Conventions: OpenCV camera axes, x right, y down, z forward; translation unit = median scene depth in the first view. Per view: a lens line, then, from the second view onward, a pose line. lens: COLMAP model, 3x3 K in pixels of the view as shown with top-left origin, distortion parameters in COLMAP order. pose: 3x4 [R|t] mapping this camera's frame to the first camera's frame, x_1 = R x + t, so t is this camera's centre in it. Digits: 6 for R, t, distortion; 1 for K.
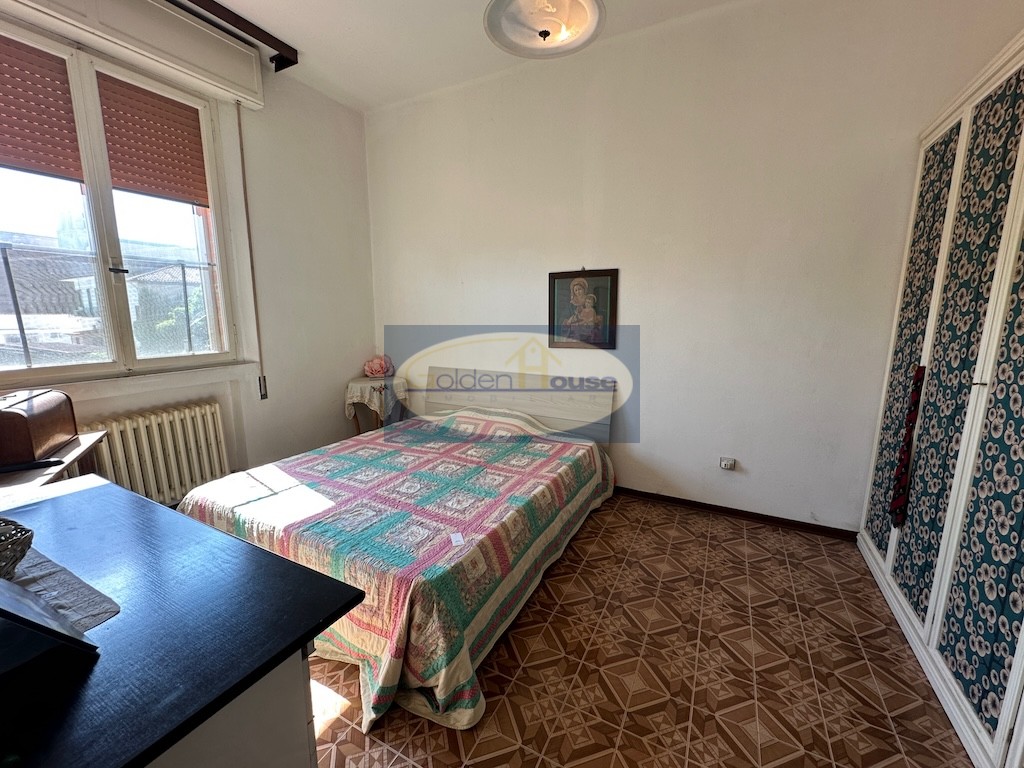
lens RADIAL K [[409.7, 0, 513.9], [0, 409.7, 384.4], [0, 0, 1]] dist [-0.000152, 0.000353]
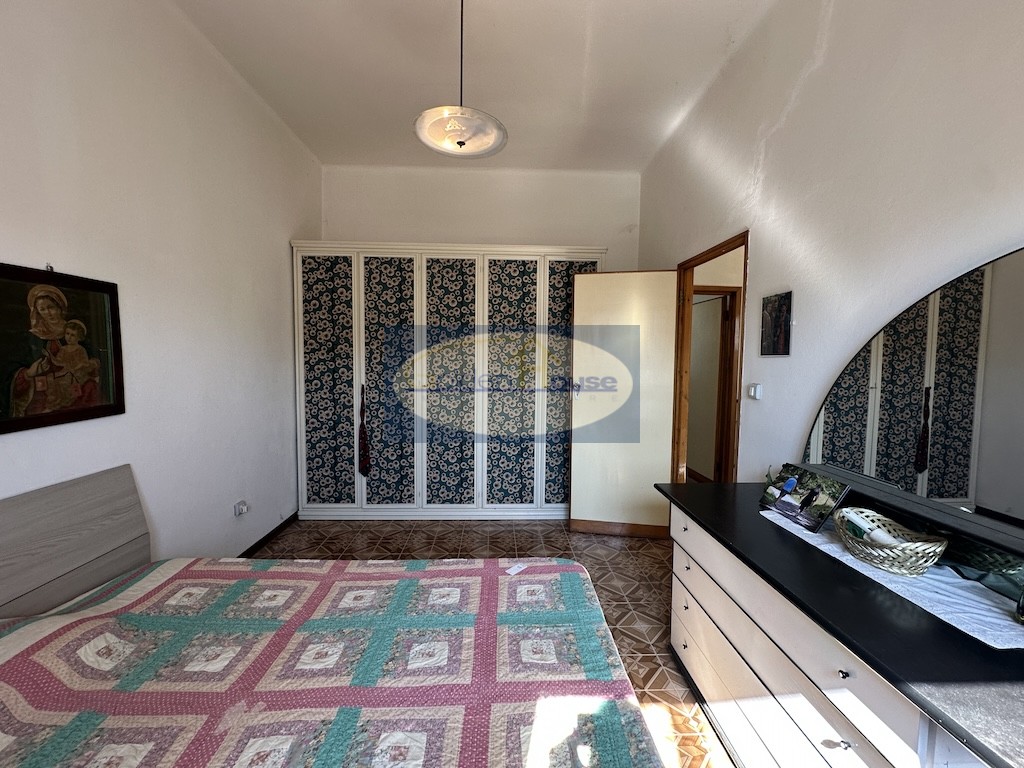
lens RADIAL K [[409.7, 0, 512.0], [0, 409.7, 381.7], [0, 0, 1]] dist [-0.000152, 0.000353]
pose [[-0.489536, -0.057744, 0.870069, -0.670604], [0.142774, 0.979031, 0.145306, -0.163337], [-0.860215, 0.195356, -0.471027, 0.925589]]
